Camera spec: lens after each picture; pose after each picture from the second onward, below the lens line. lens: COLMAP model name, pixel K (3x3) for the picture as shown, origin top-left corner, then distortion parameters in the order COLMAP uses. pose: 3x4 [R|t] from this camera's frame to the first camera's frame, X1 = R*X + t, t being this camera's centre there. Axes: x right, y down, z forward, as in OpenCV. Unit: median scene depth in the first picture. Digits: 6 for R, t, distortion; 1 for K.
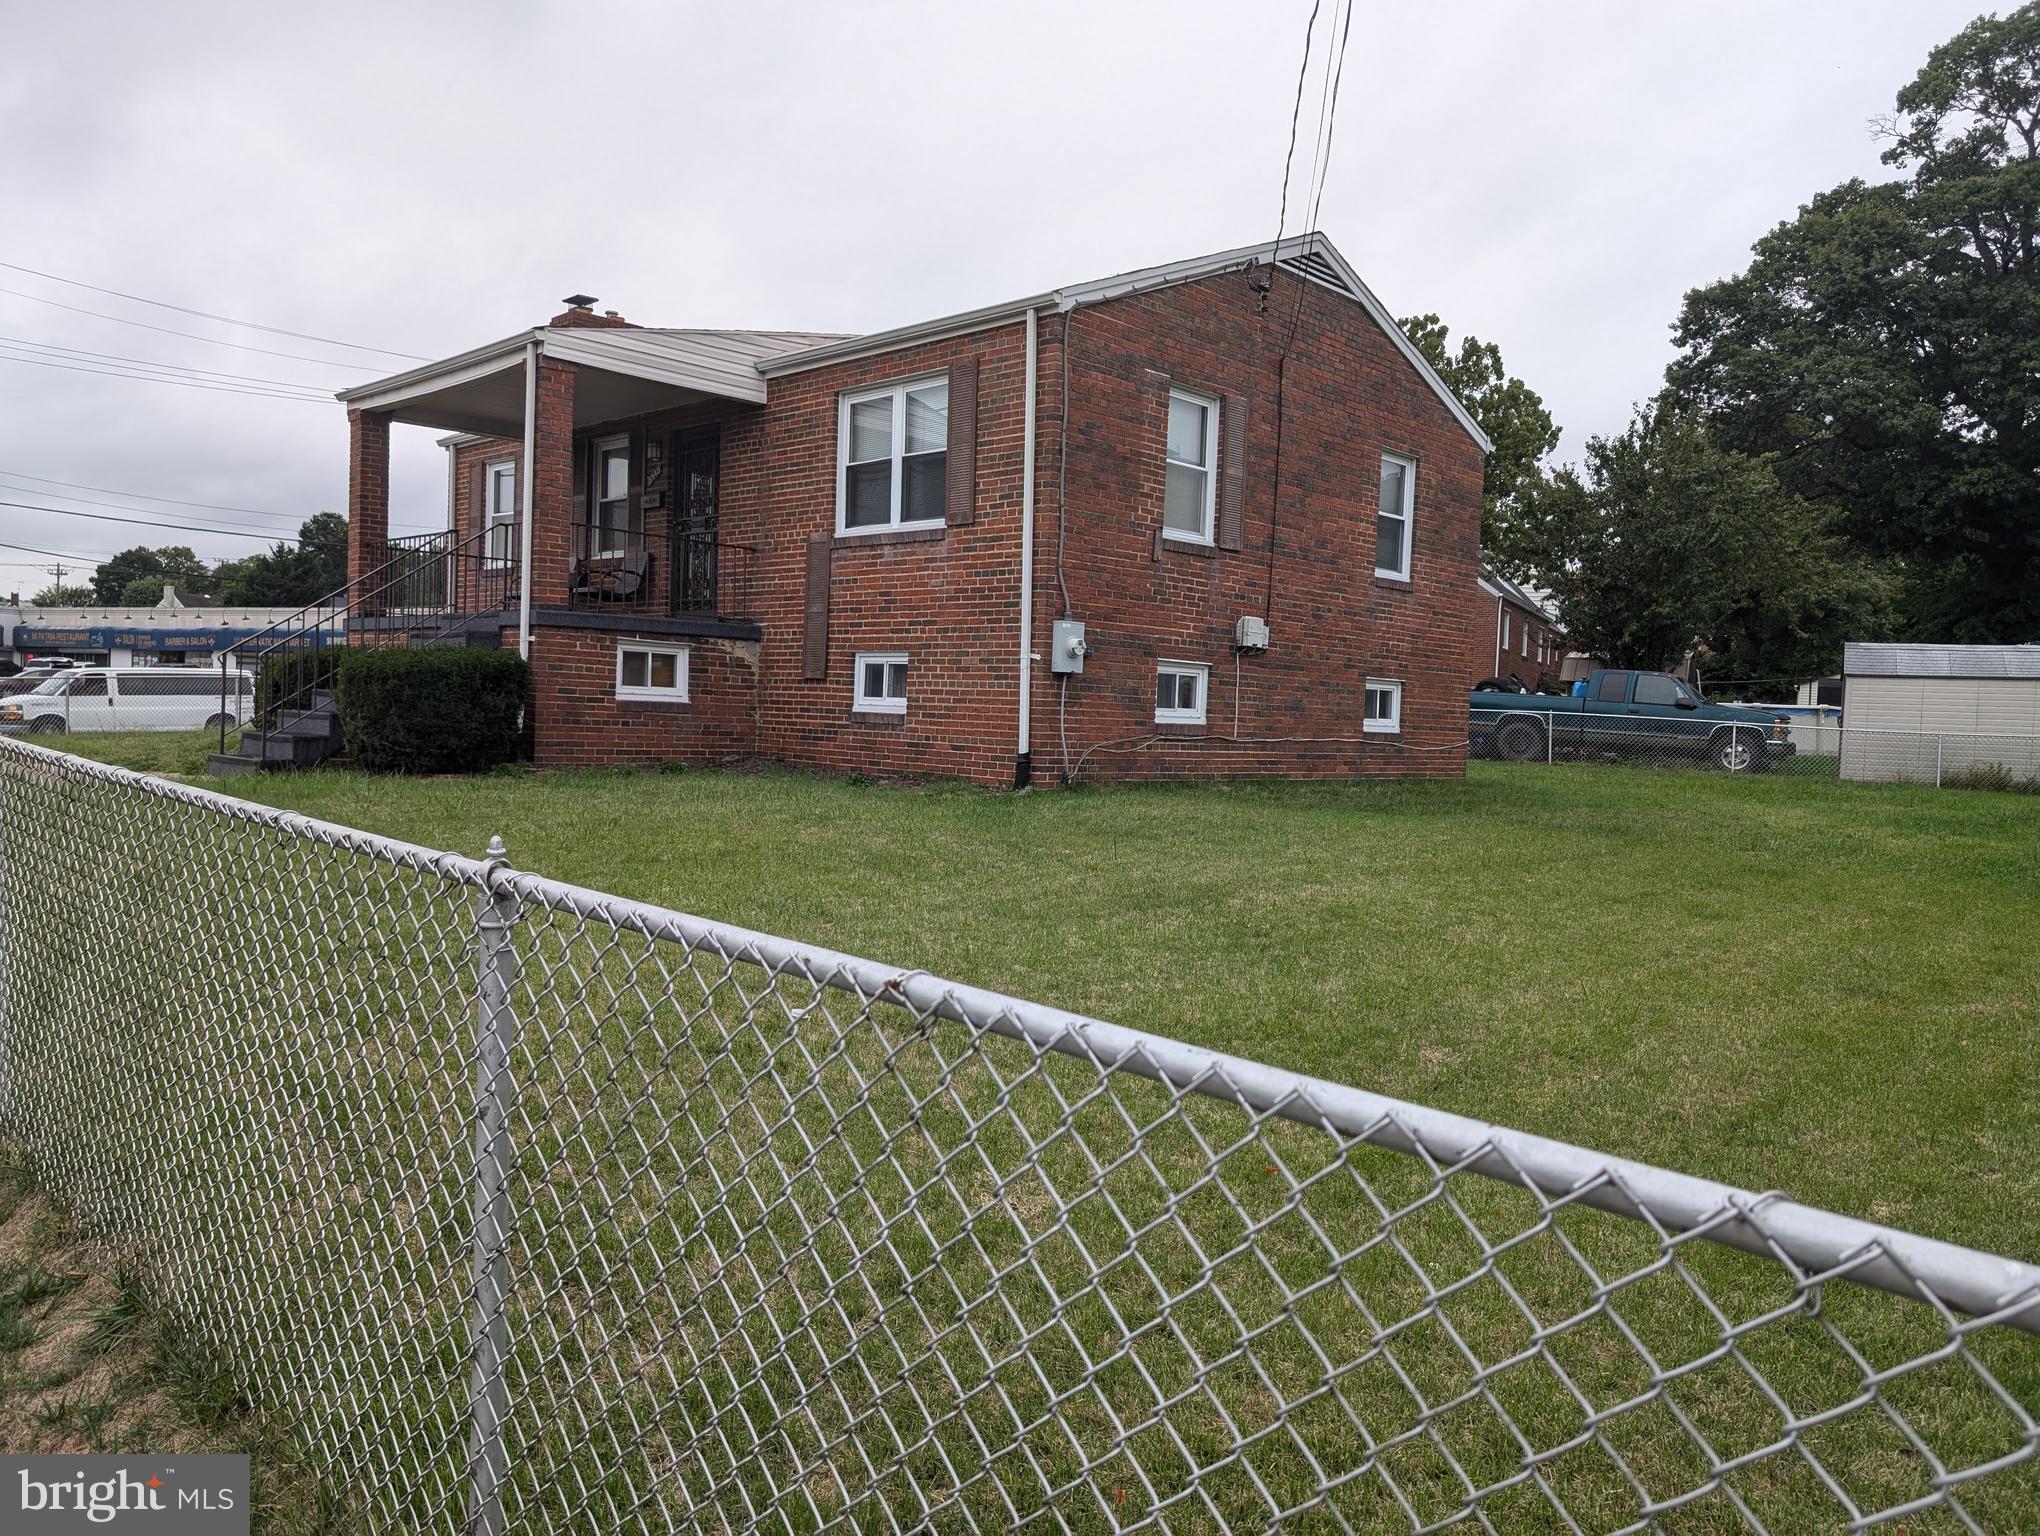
lens RADIAL K [[1472.5, 0, 1024.9], [0, 1472.5, 776.3], [0, 0, 1]] dist [0.014377, -0.012014]
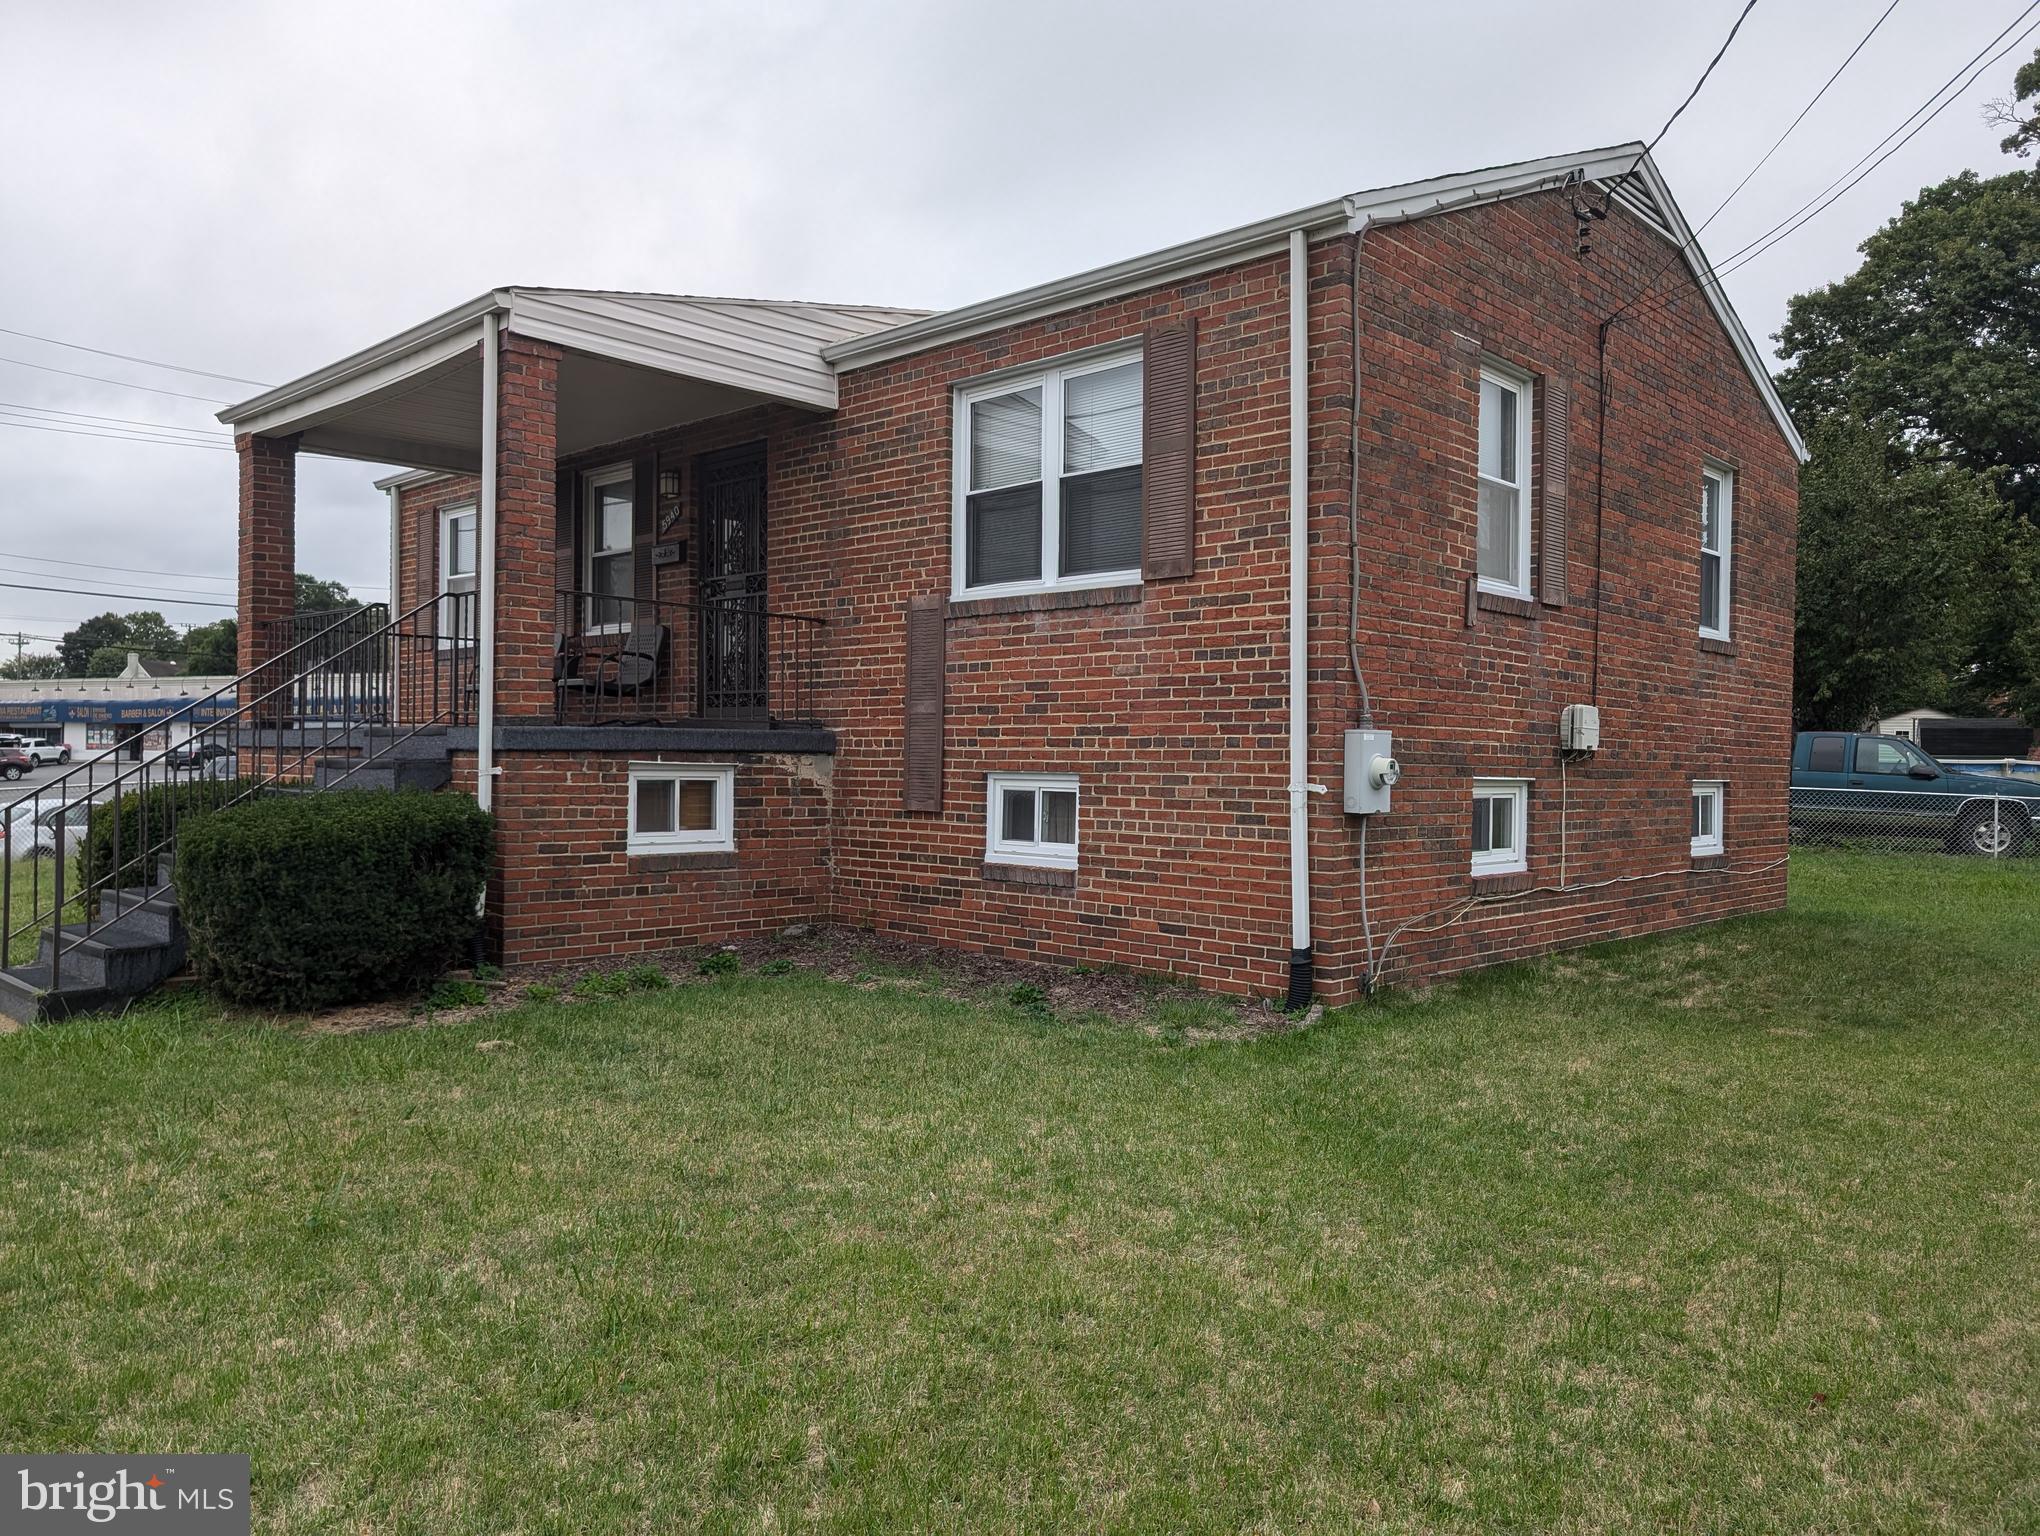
lens RADIAL K [[1472.5, 0, 1023.4], [0, 1472.5, 771.2], [0, 0, 1]] dist [0.014377, -0.012014]
pose [[0.999623, -0.024423, 0.012550, -0.107287], [0.024832, 0.999130, -0.033491, -0.062320], [-0.011721, 0.033790, 0.999360, 0.336469]]
